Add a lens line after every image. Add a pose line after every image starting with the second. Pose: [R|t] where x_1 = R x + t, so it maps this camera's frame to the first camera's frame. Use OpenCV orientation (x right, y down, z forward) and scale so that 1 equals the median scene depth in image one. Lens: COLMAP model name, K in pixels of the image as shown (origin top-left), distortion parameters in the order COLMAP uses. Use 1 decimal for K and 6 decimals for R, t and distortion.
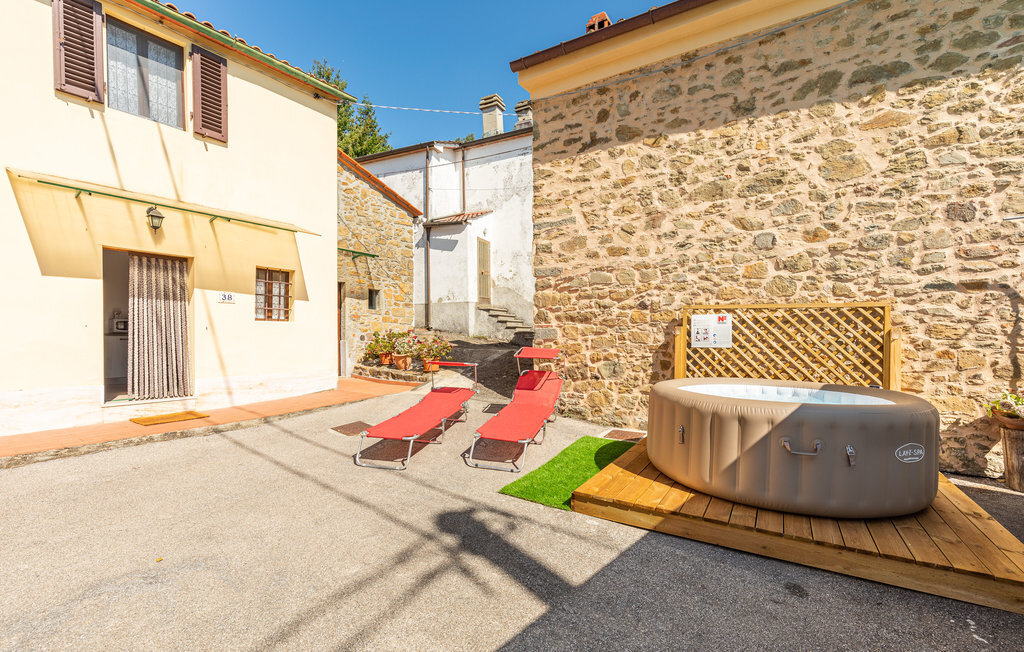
lens RADIAL K [[460.5, 0, 518.9], [0, 460.5, 339.0], [0, 0, 1]] dist [0.003664, -0.000519]
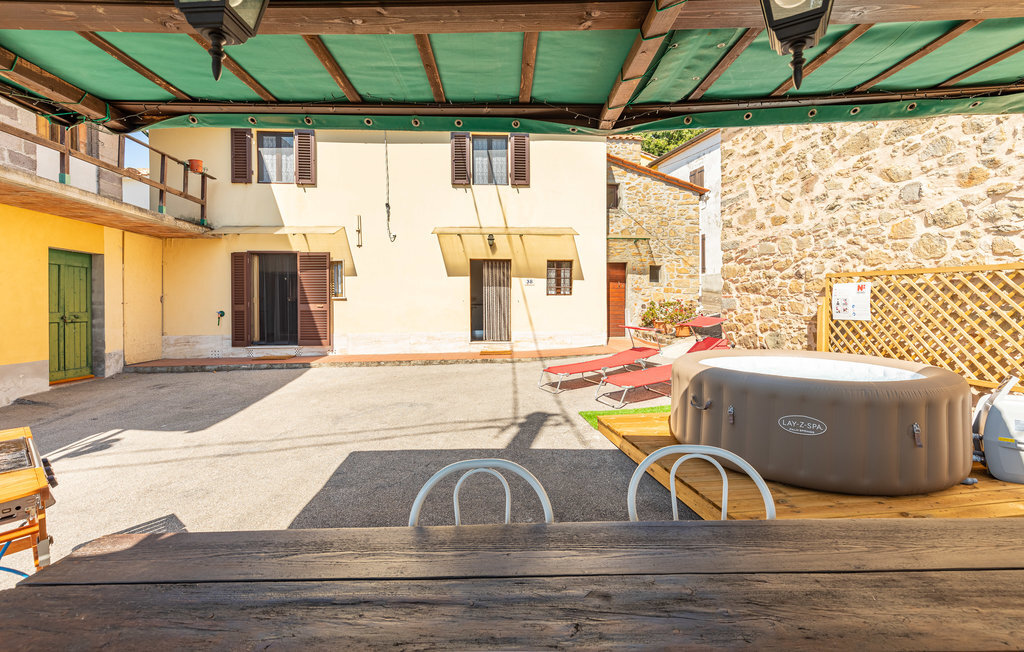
lens RADIAL K [[465.6, 0, 508.9], [0, 465.6, 306.4], [0, 0, 1]] dist [-0.000167, -0.000390]
pose [[0.630014, 0.001592, -0.776582, 0.643900], [0.000903, 0.999996, 0.002783, -0.010217], [0.776583, -0.002455, 0.630010, -0.079084]]
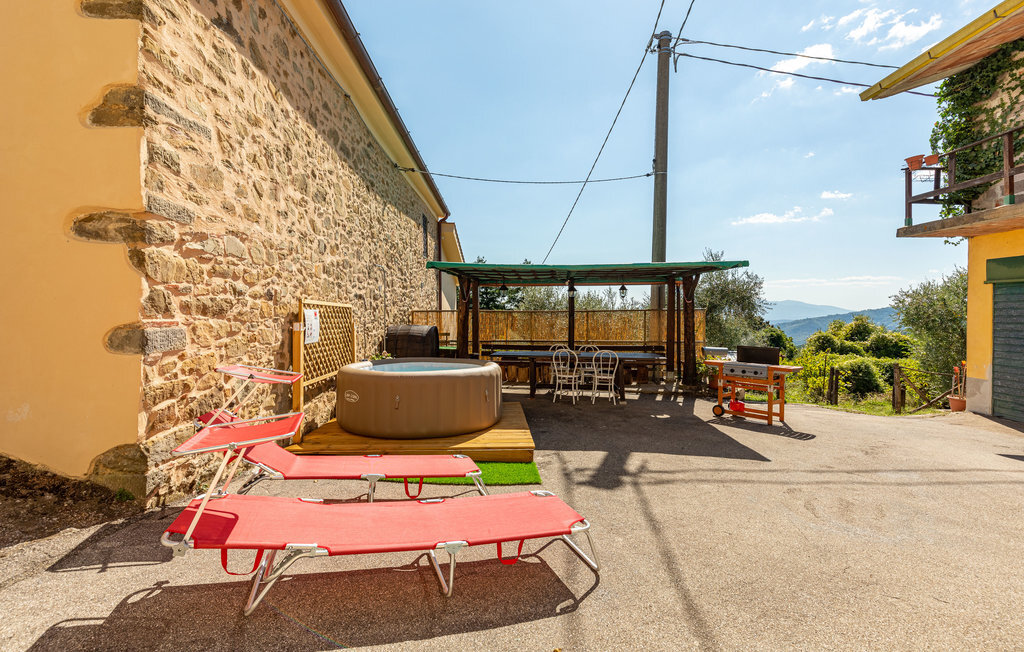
lens RADIAL K [[450.9, 0, 512.9], [0, 450.9, 308.0], [0, 0, 1]] dist [0.000833, -0.000444]
pose [[-0.544476, 0.007669, 0.838741, -0.591080], [0.004809, 0.999970, -0.006022, -0.044717], [-0.838763, 0.000754, -0.544497, 1.072766]]
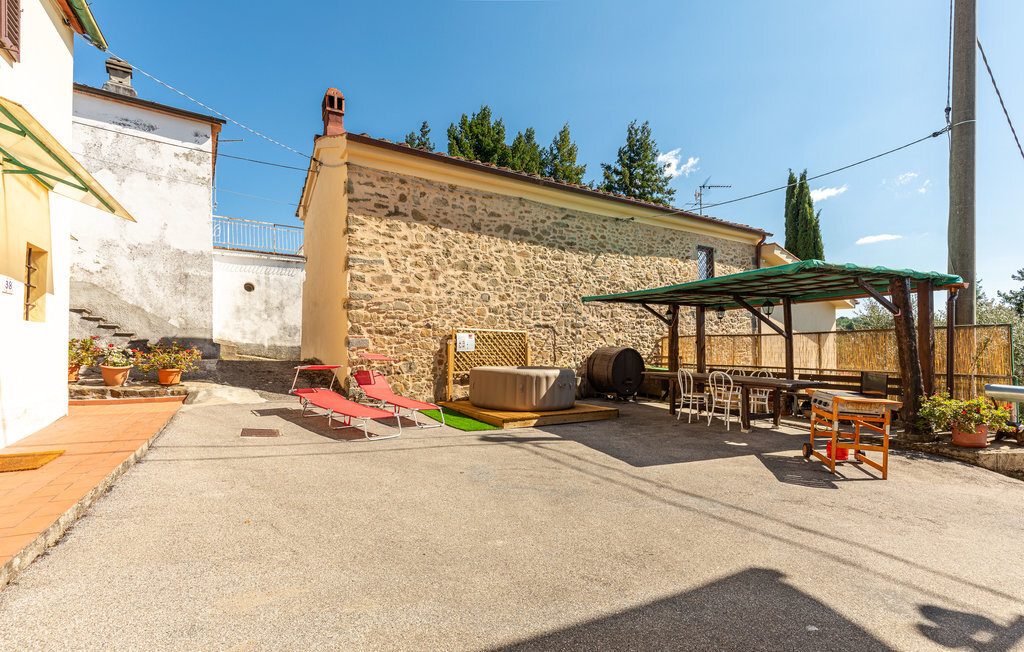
lens RADIAL K [[460.5, 0, 518.9], [0, 460.5, 339.0], [0, 0, 1]] dist [0.003664, -0.000519]
pose [[0.416831, 0.016782, 0.908829, -1.067256], [0.005239, 0.999769, -0.020864, 0.008468], [-0.908969, 0.013458, 0.416647, 0.039786]]
